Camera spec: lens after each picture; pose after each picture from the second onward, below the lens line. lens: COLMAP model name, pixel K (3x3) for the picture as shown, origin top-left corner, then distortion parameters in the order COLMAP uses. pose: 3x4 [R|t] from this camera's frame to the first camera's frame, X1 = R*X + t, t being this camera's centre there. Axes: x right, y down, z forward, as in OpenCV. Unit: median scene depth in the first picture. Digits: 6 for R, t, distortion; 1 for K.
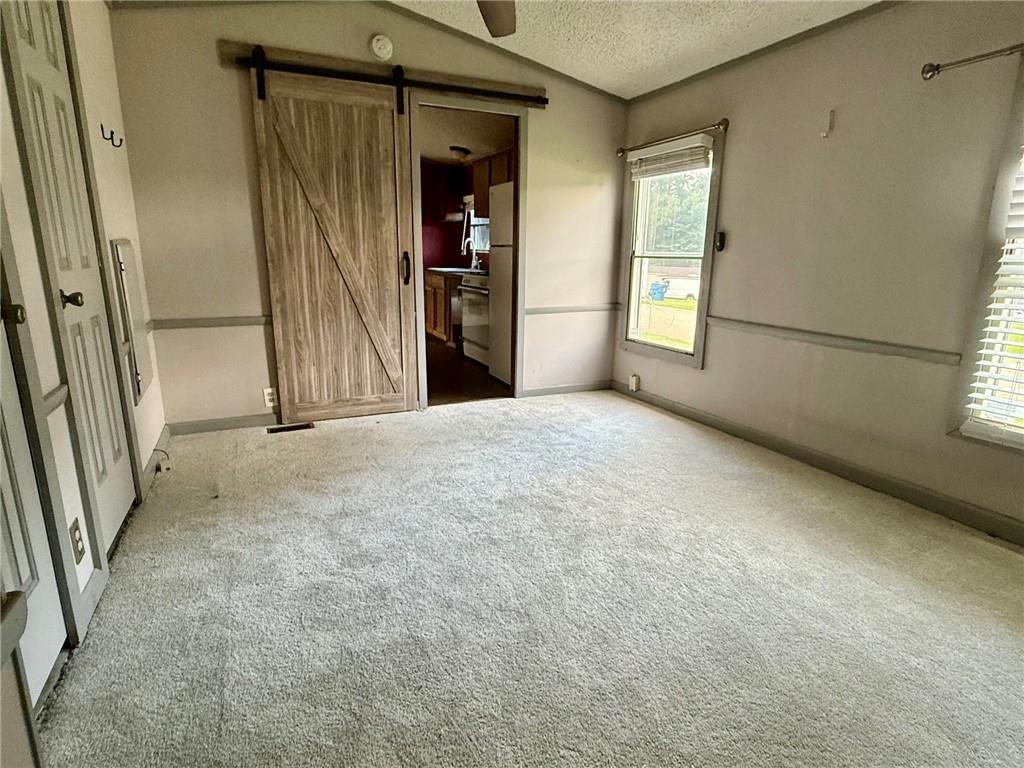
lens RADIAL K [[567.3, 0, 512.0], [0, 567.3, 384.0], [0, 0, 1]] dist [-0.001277, 0.000403]
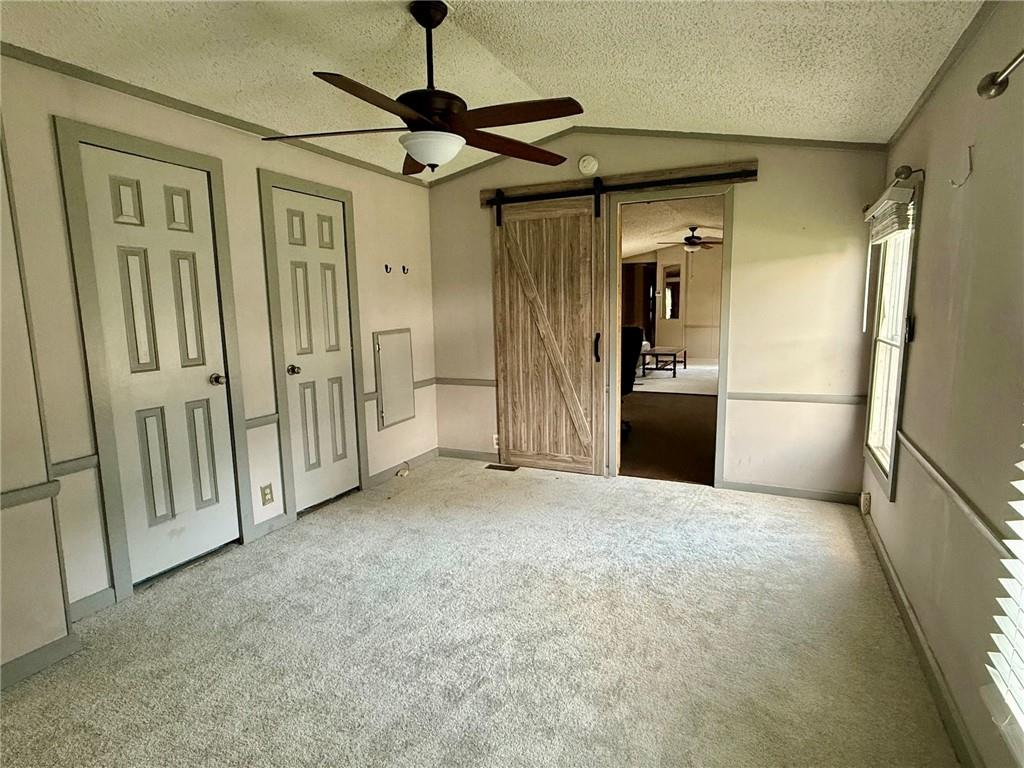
lens RADIAL K [[567.3, 0, 512.0], [0, 567.3, 384.0], [0, 0, 1]] dist [-0.001277, 0.000403]
pose [[0.634404, 0.085781, -0.768227, 0.596197], [-0.151042, 0.988423, -0.014363, -0.094852], [0.758101, 0.125147, 0.640016, 0.168193]]
